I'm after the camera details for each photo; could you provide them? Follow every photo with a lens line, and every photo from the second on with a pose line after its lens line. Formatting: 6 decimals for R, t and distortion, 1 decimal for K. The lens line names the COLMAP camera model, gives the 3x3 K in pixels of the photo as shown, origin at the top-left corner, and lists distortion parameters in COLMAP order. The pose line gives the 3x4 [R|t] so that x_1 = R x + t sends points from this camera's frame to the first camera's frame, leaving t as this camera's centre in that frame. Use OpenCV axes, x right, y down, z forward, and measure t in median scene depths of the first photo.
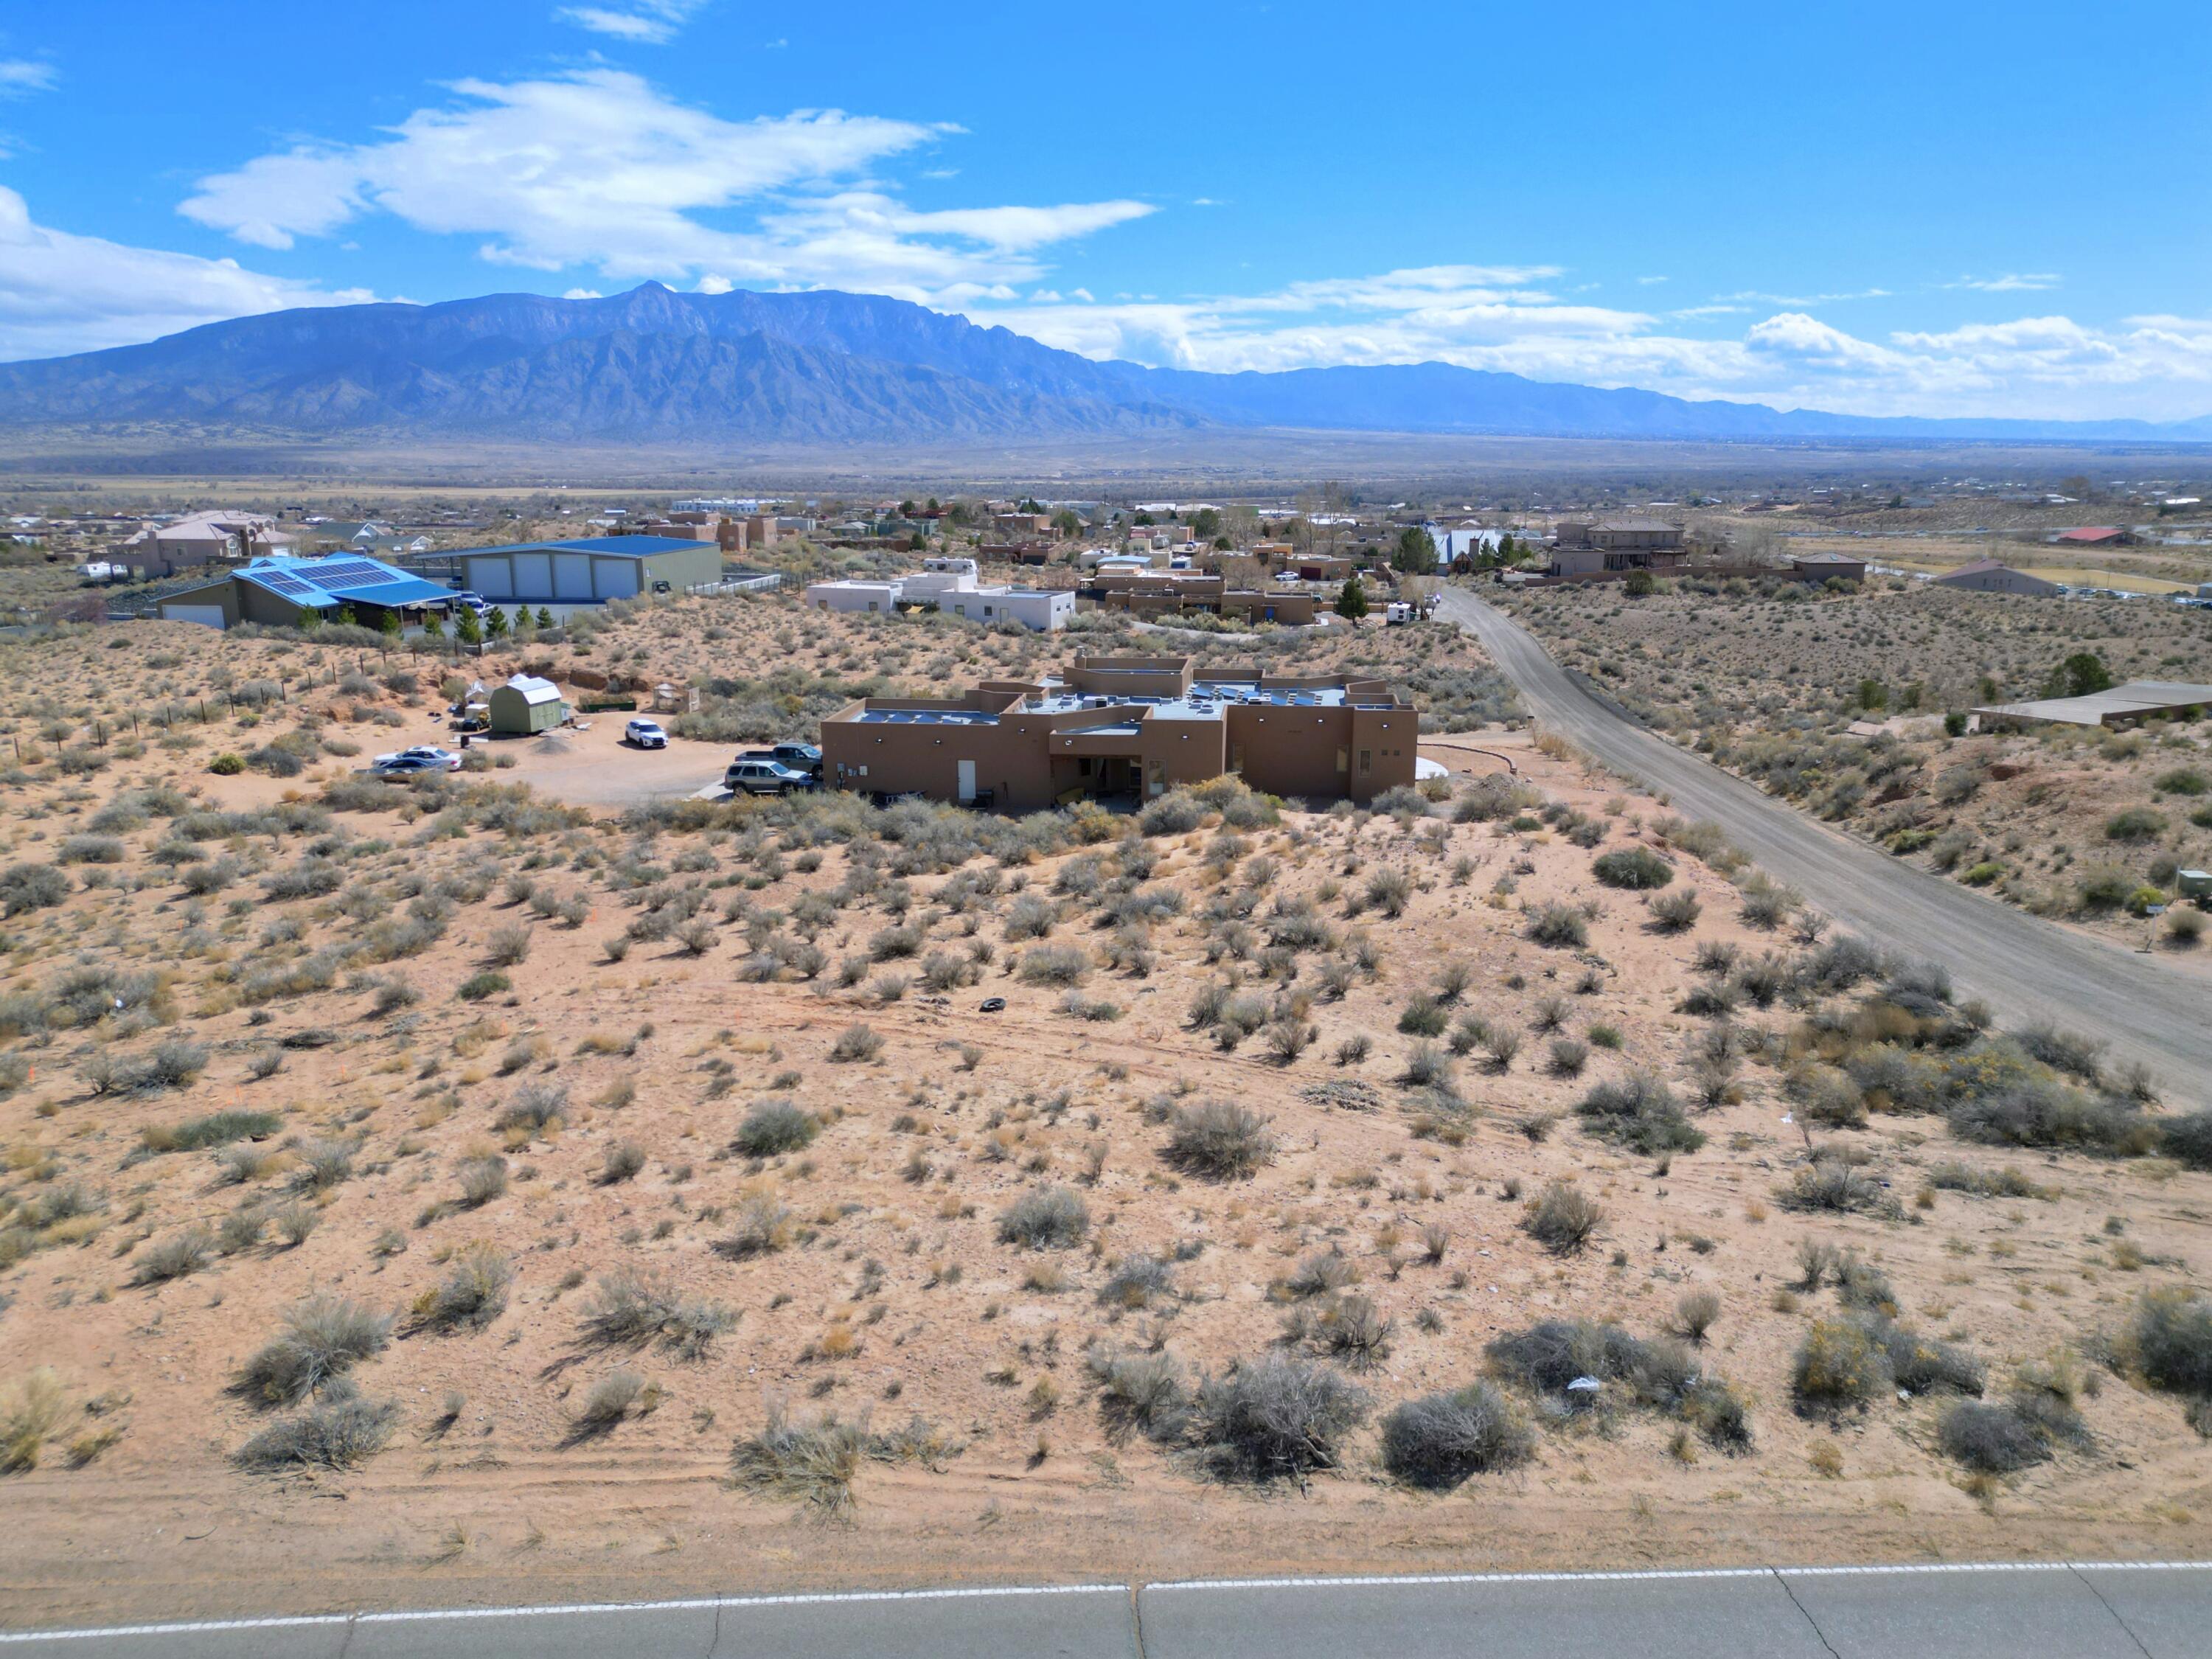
lens RADIAL K [[1553.6, 0, 1108.4], [0, 1553.6, 836.6], [0, 0, 1]] dist [0.047712, -0.031297]
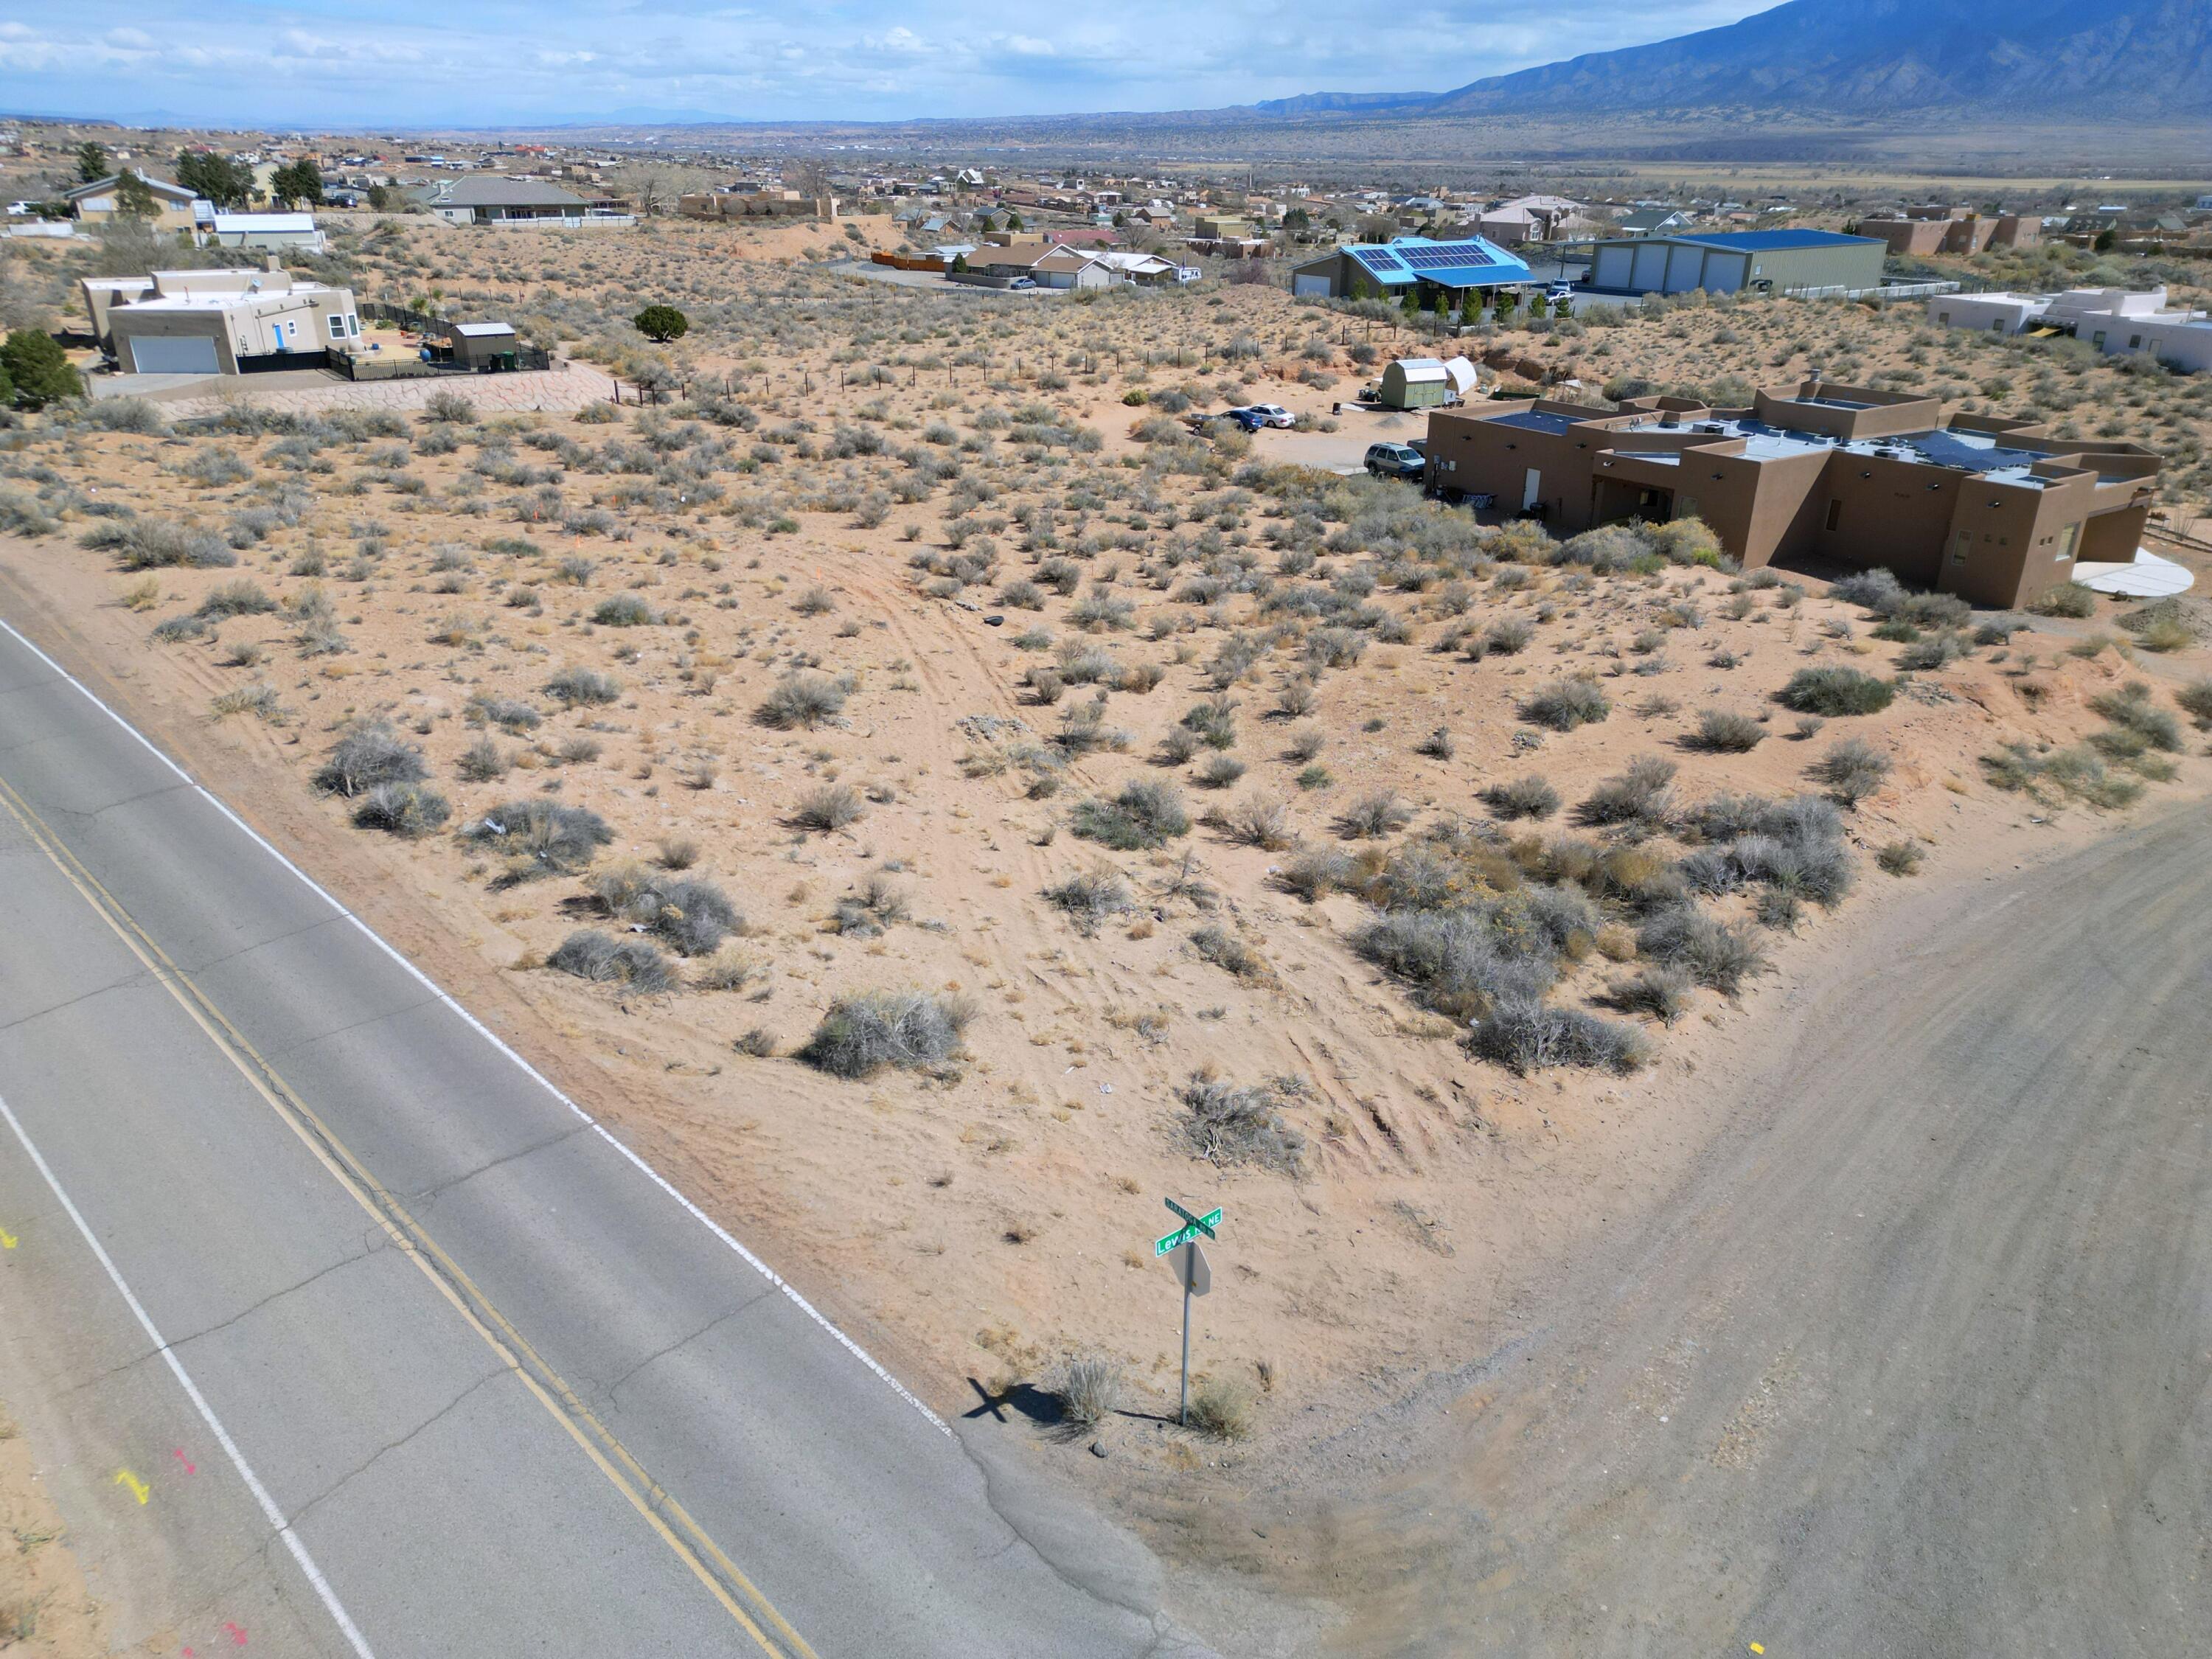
lens RADIAL K [[1553.6, 0, 1112.1], [0, 1553.6, 828.2], [0, 0, 1]] dist [0.047712, -0.031297]
pose [[0.646469, 0.309781, -0.697218, 0.259429], [-0.184966, 0.950232, 0.250694, -0.016772], [0.740179, -0.033105, 0.671594, 0.072662]]
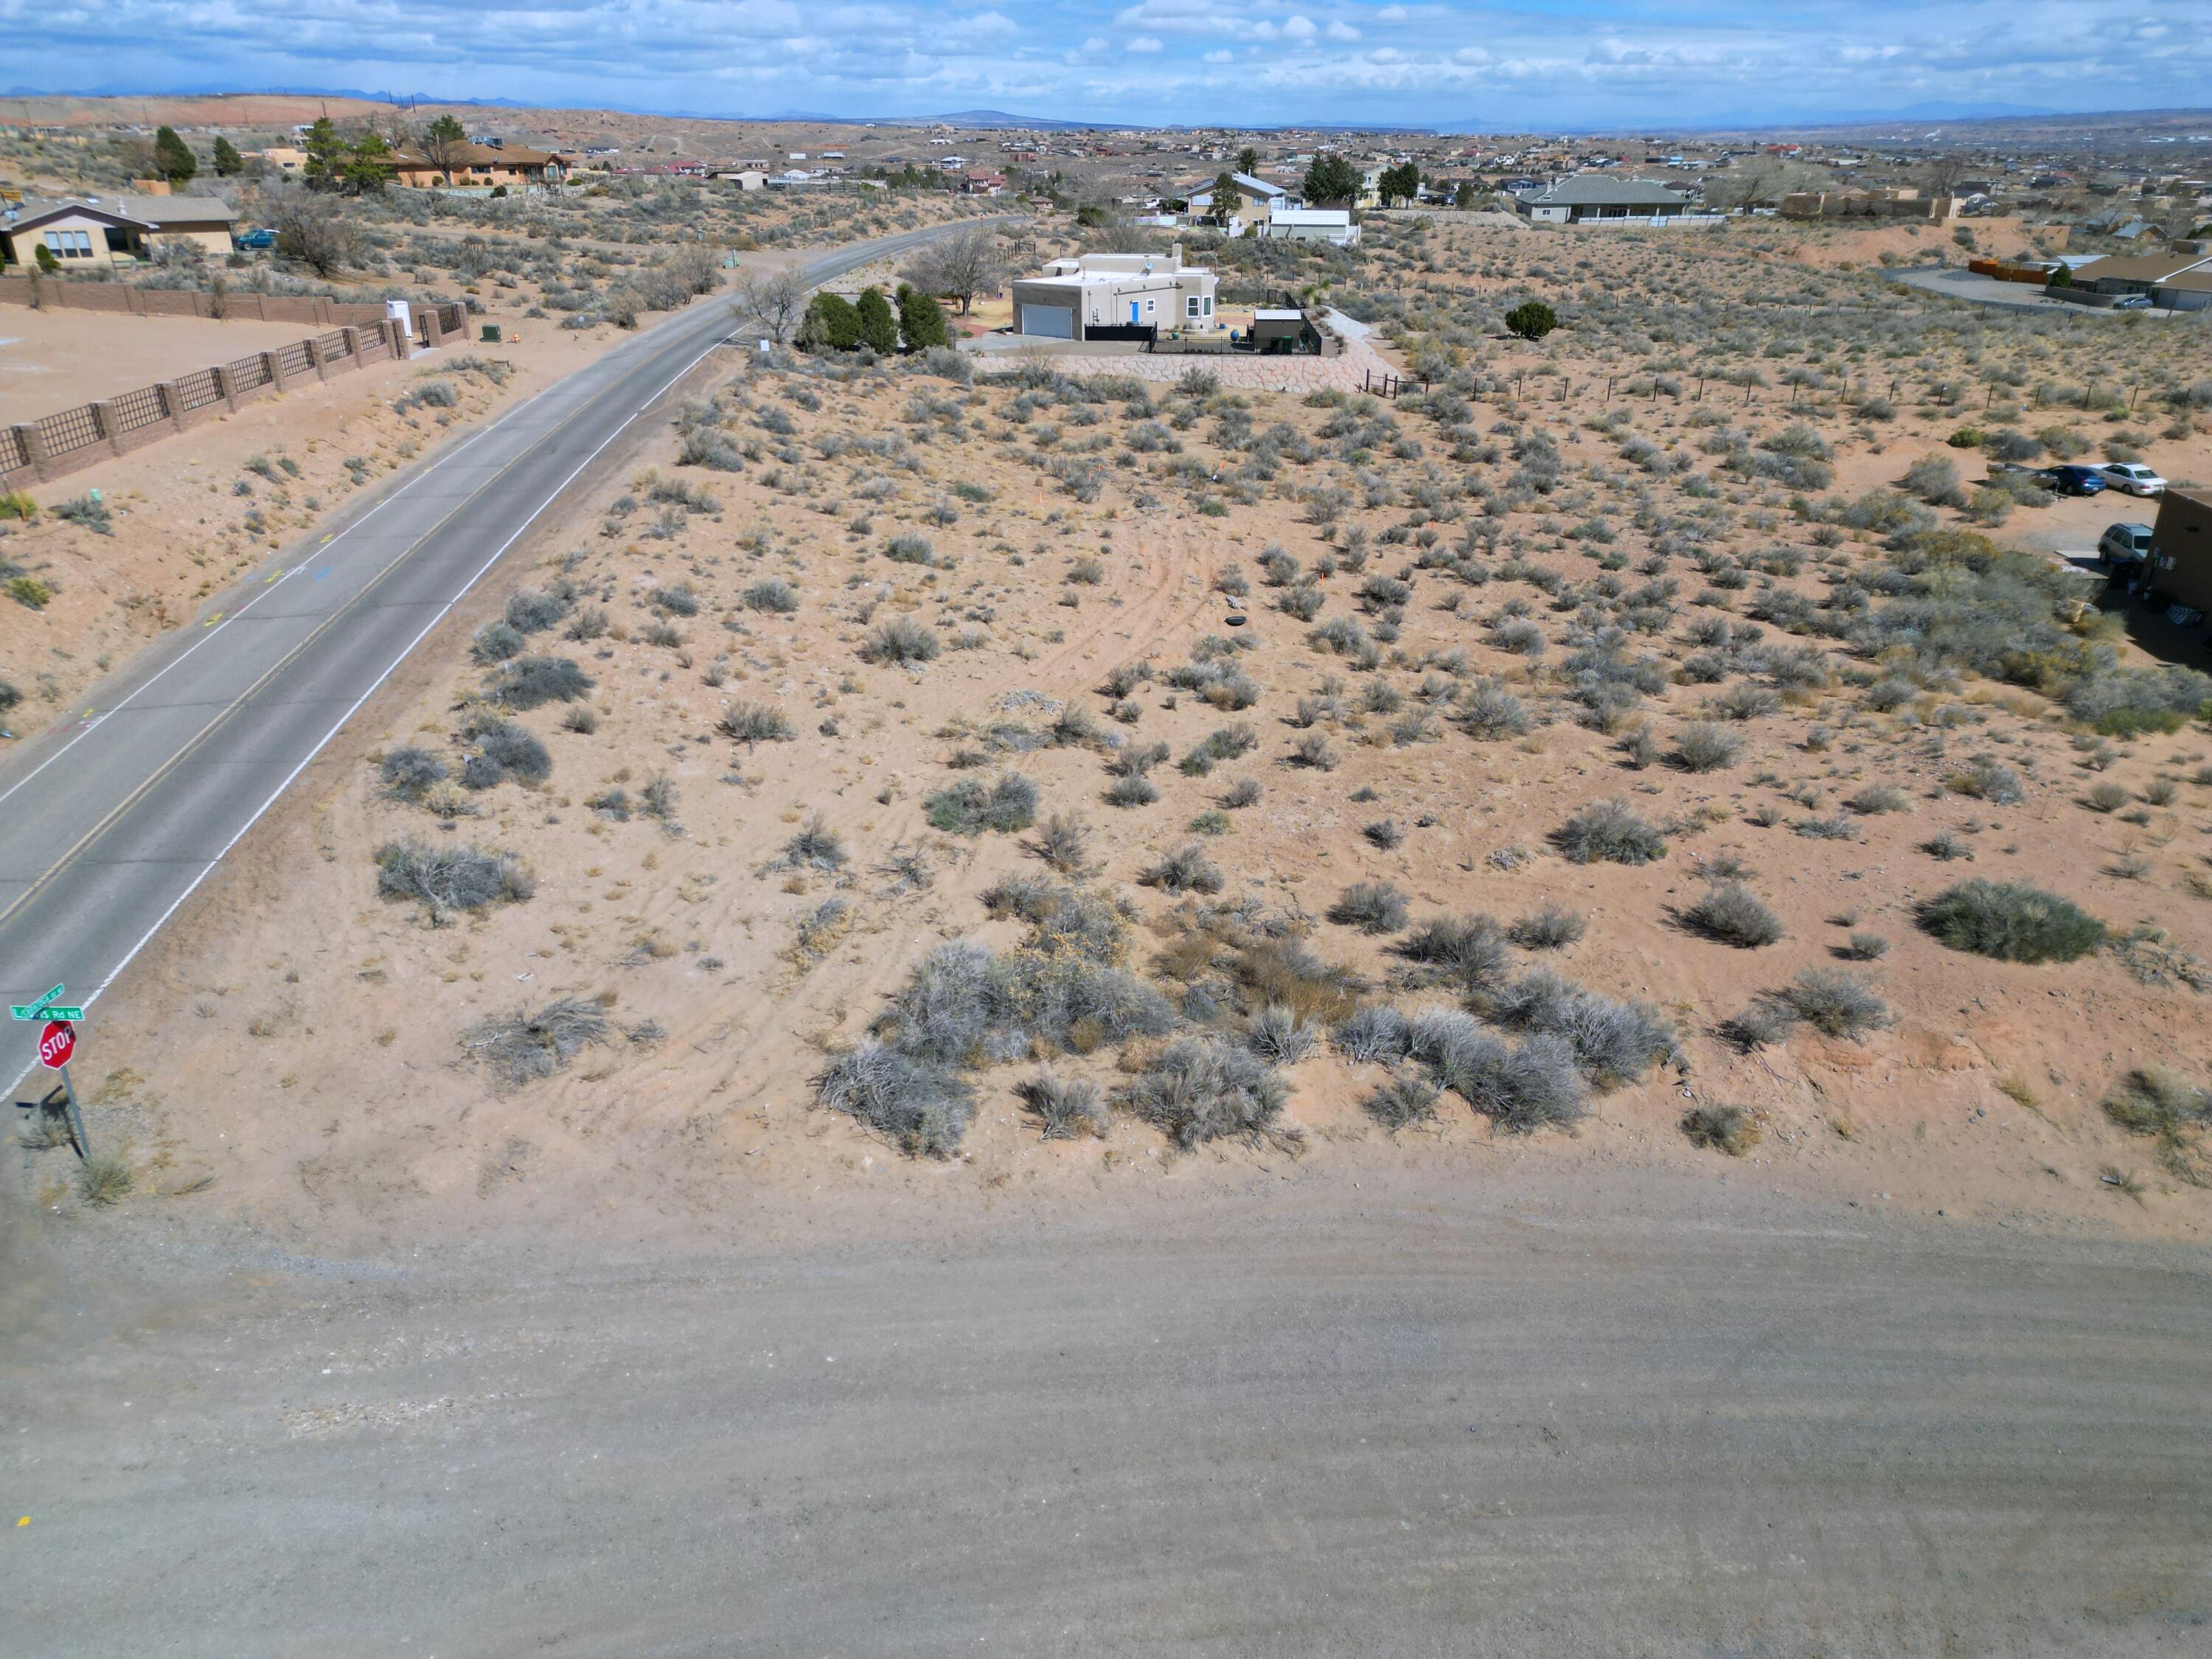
lens RADIAL K [[1553.6, 0, 1094.5], [0, 1553.6, 827.1], [0, 0, 1]] dist [0.047712, -0.031297]
pose [[-0.016597, 0.402726, -0.915170, 0.319941], [-0.234511, 0.888197, 0.395110, -0.057778], [0.971972, 0.221175, 0.079702, 0.245322]]
